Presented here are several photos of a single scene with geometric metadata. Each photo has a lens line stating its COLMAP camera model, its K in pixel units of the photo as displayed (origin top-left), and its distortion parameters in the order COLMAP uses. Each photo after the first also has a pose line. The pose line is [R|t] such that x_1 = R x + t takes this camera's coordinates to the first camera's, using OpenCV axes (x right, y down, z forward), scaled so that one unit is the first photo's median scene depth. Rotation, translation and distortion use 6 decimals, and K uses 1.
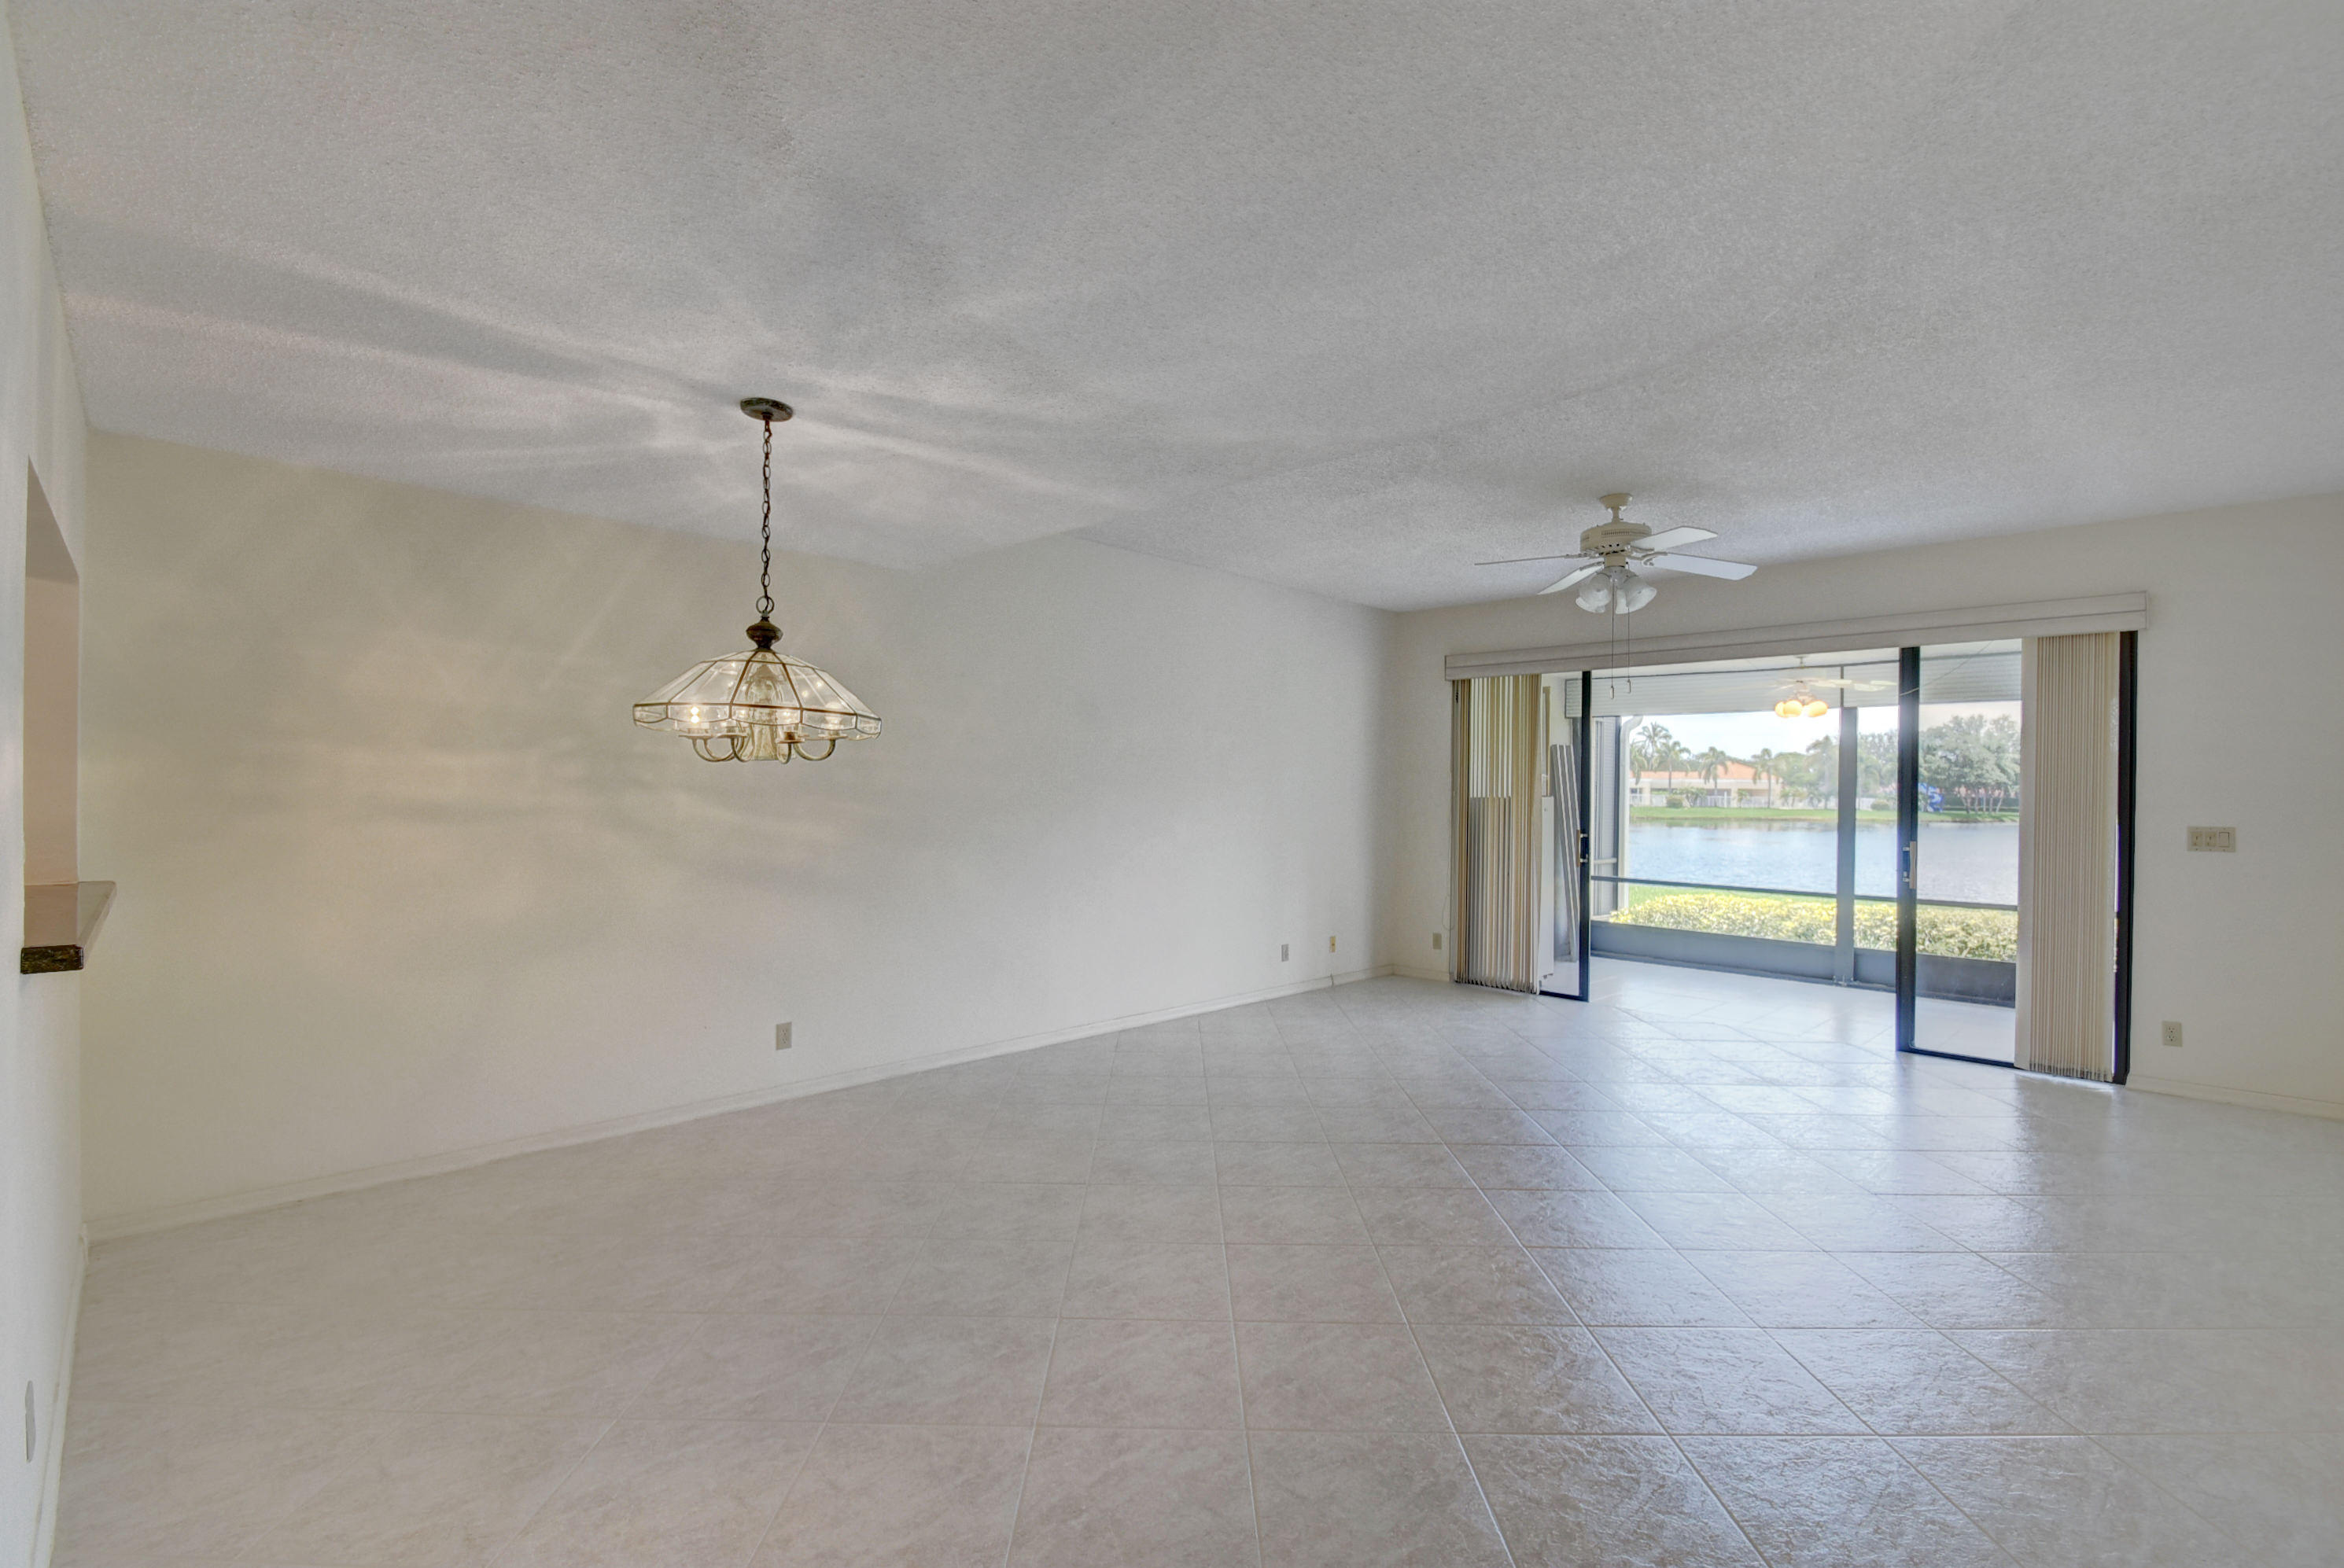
lens RADIAL K [[1041.8, 0, 1142.9], [0, 1041.8, 780.3], [0, 0, 1]] dist [-0.004486, -0.007359]
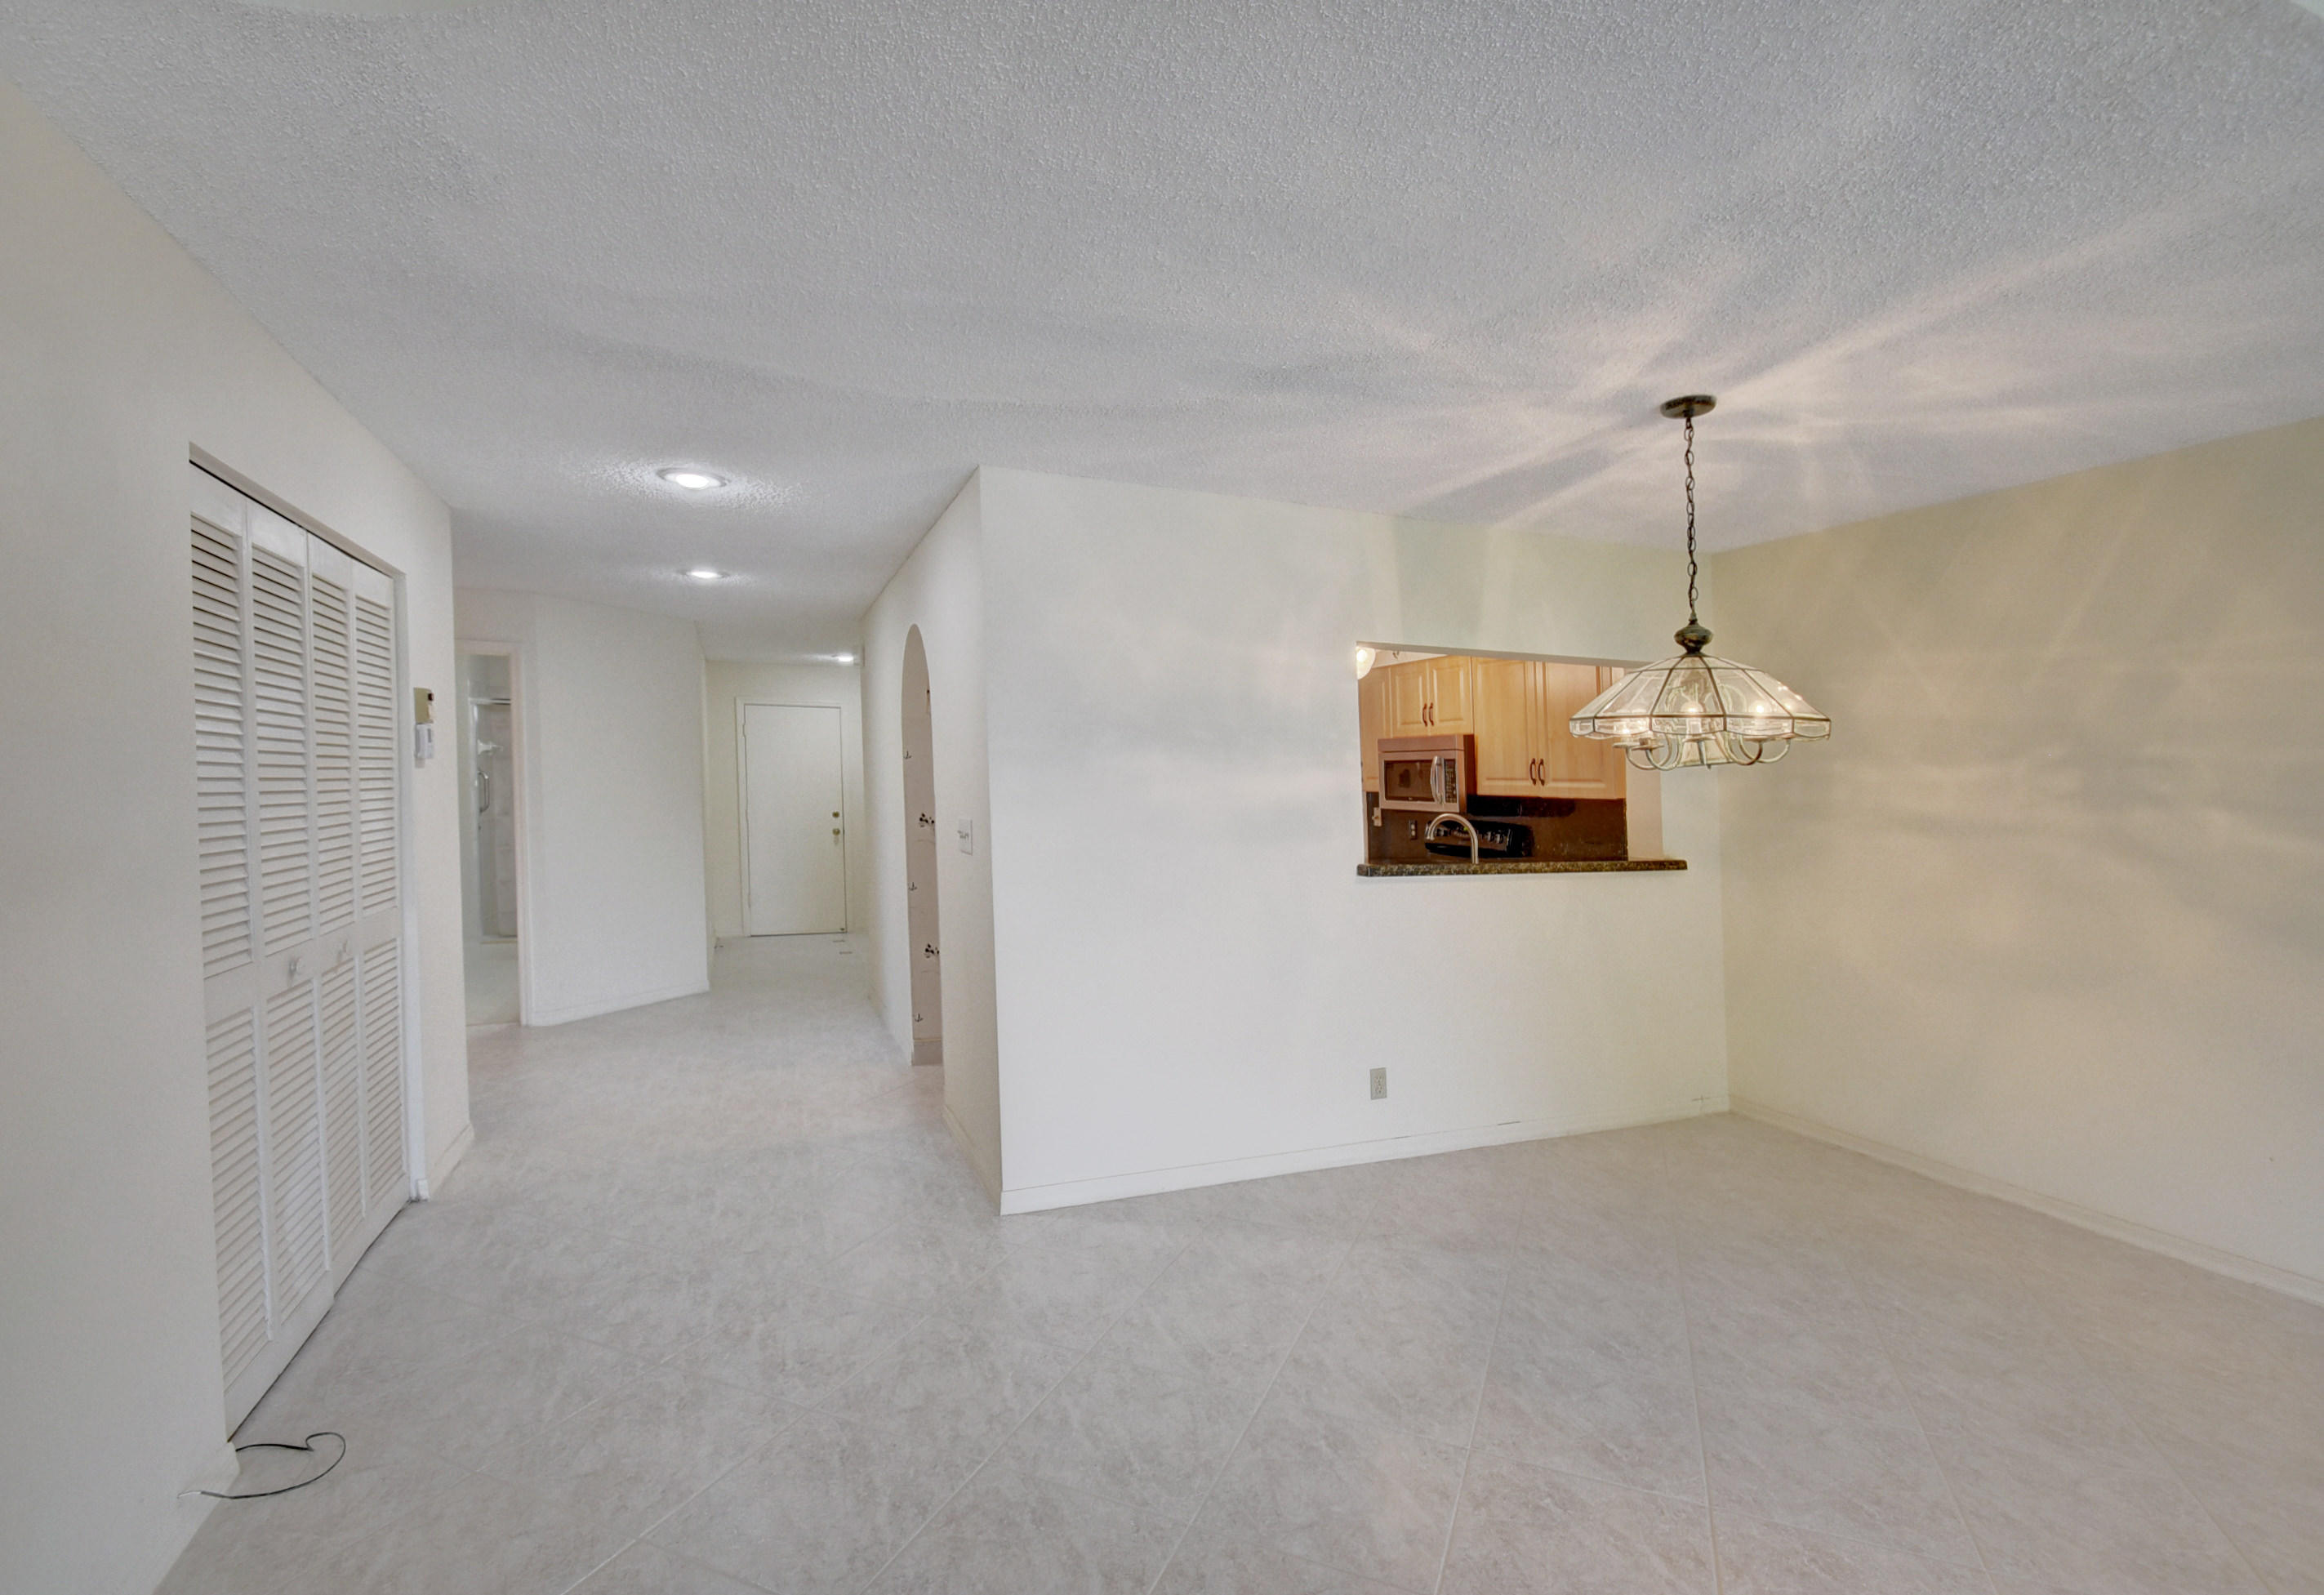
lens RADIAL K [[1032.5, 0, 1166.4], [0, 1032.5, 845.3], [0, 0, 1]] dist [0.016336, -0.000643]
pose [[-0.359433, 0.038509, -0.932376, 0.376413], [-0.008466, 0.998972, 0.044523, 0.007841], [0.933132, 0.023897, -0.358738, 0.459091]]
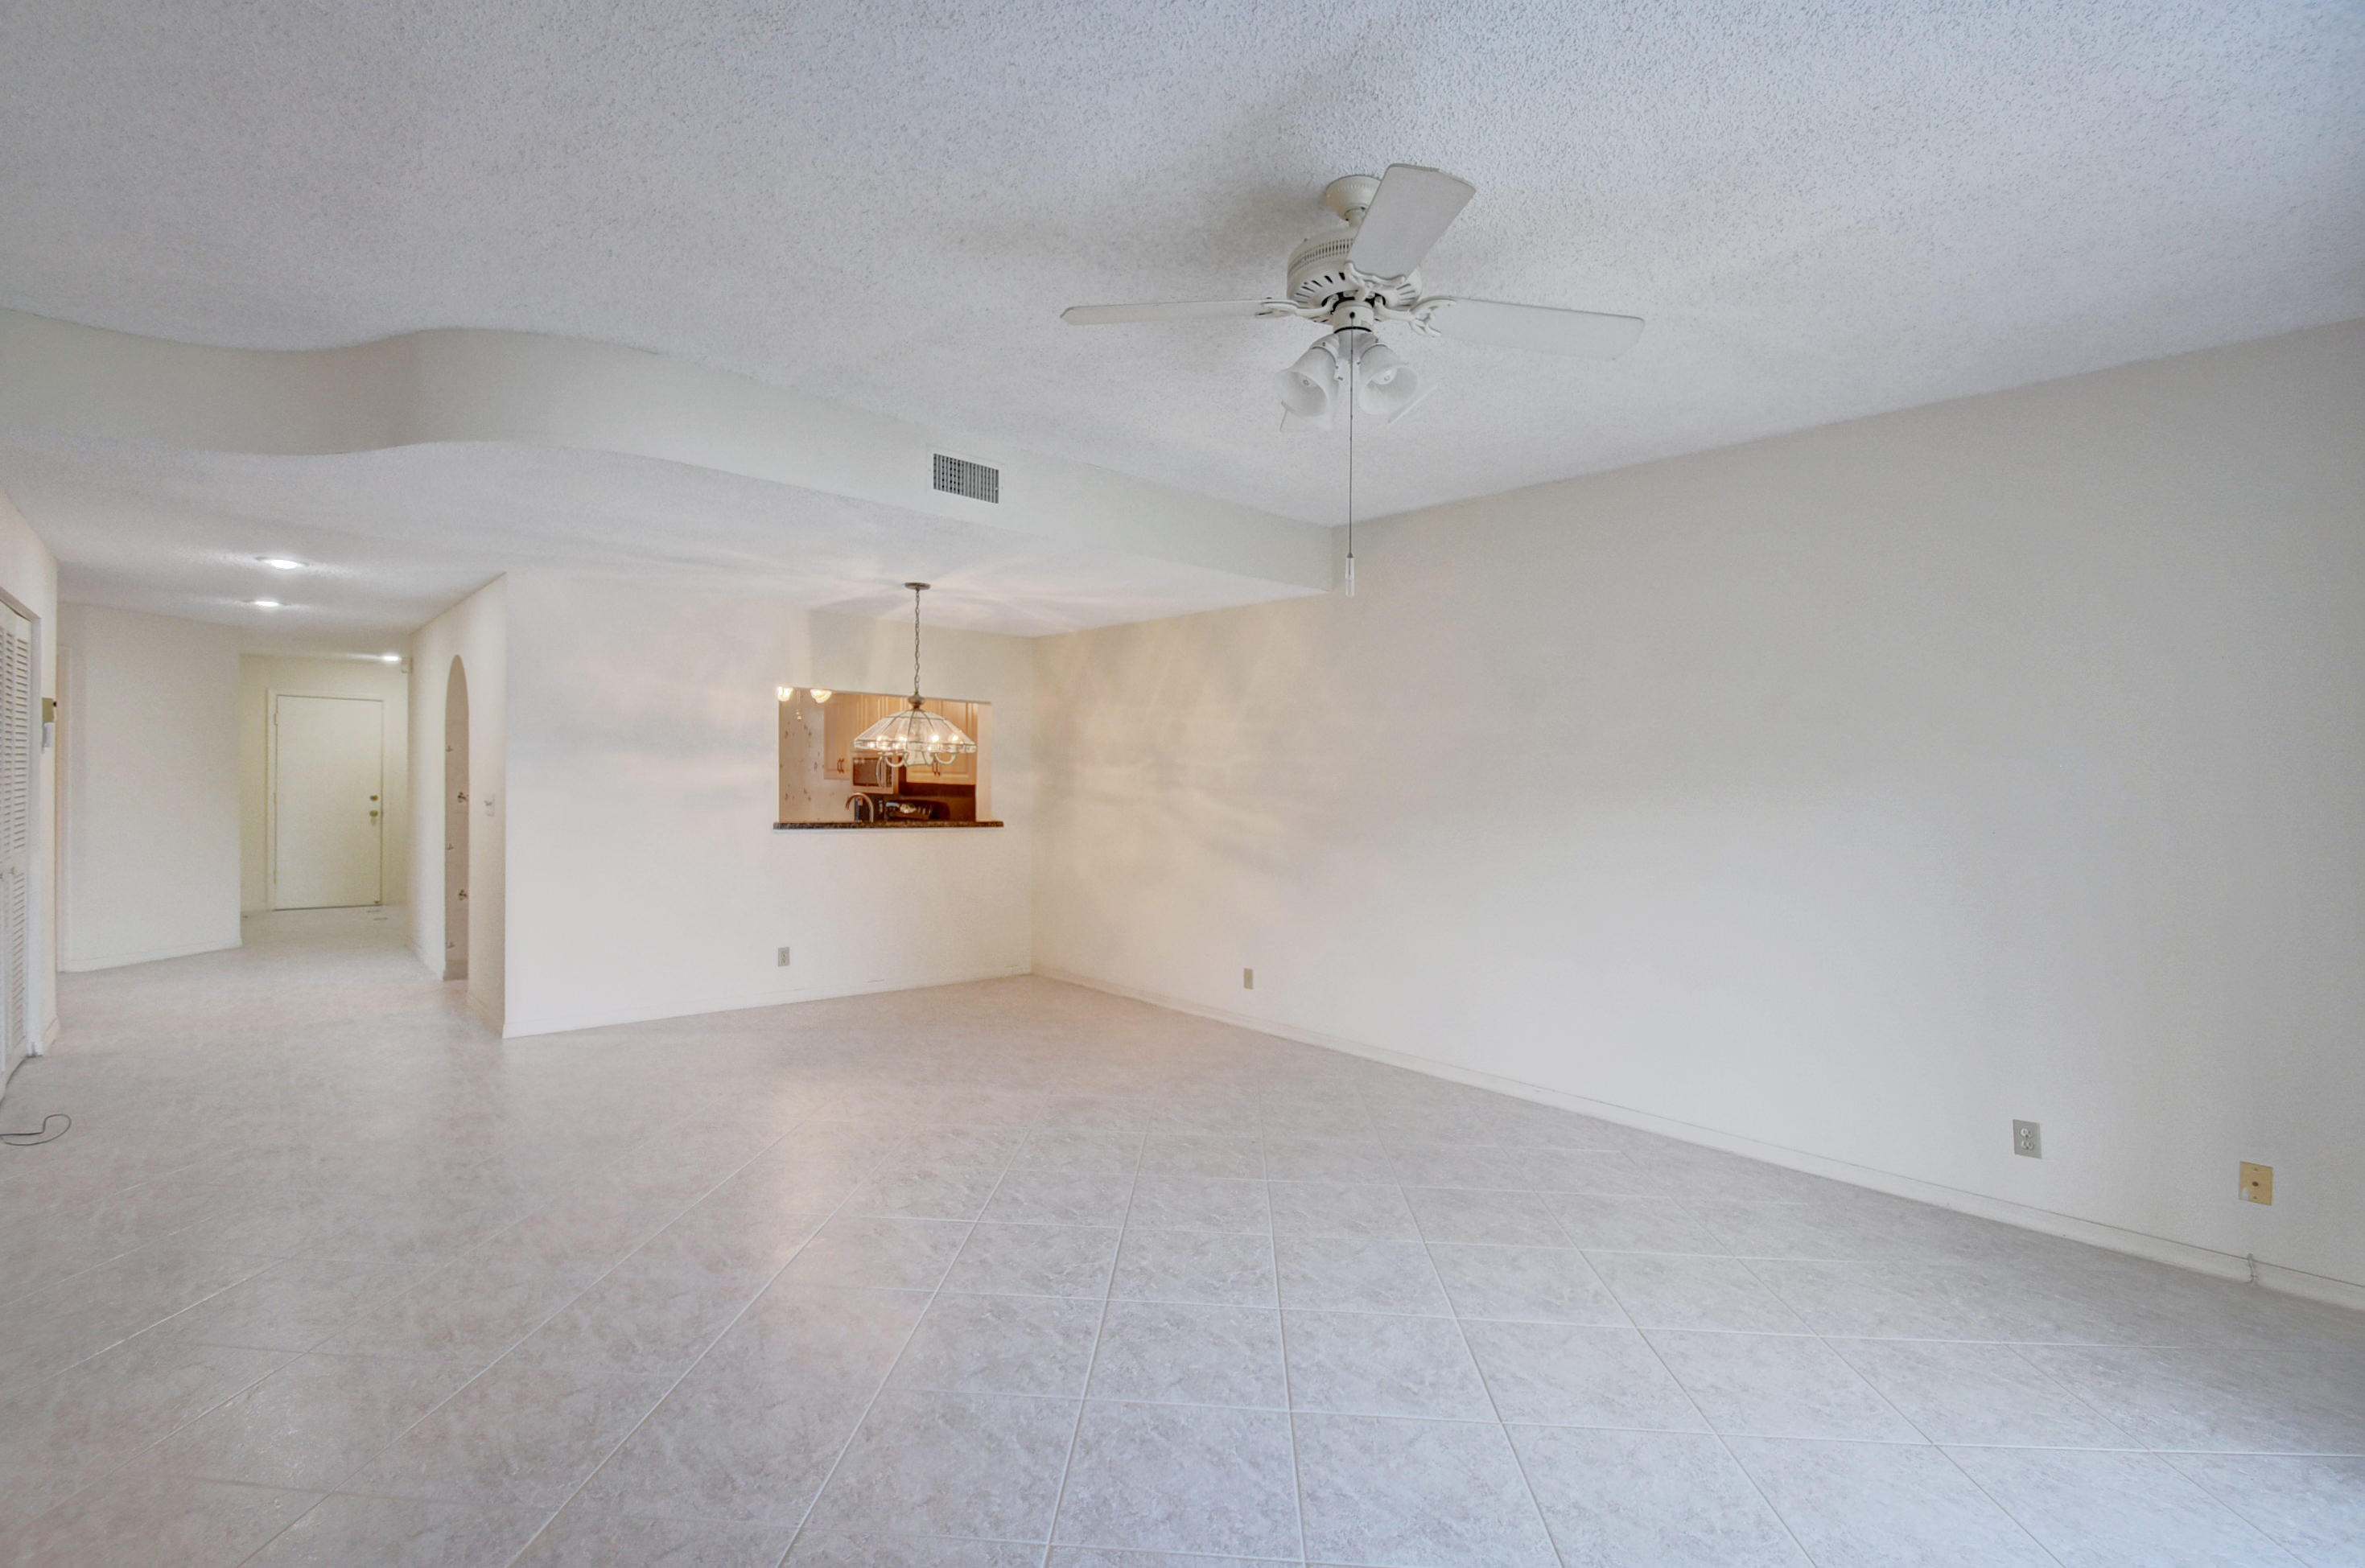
lens RADIAL K [[1070.3, 0, 1196.2], [0, 1070.3, 805.9], [0, 0, 1]] dist [0.004718, 0.000908]
pose [[-0.017498, 0.012114, -0.999774, 0.845225], [-0.014110, 0.999824, 0.012362, 0.011348], [0.999747, 0.014323, -0.017324, 0.814571]]
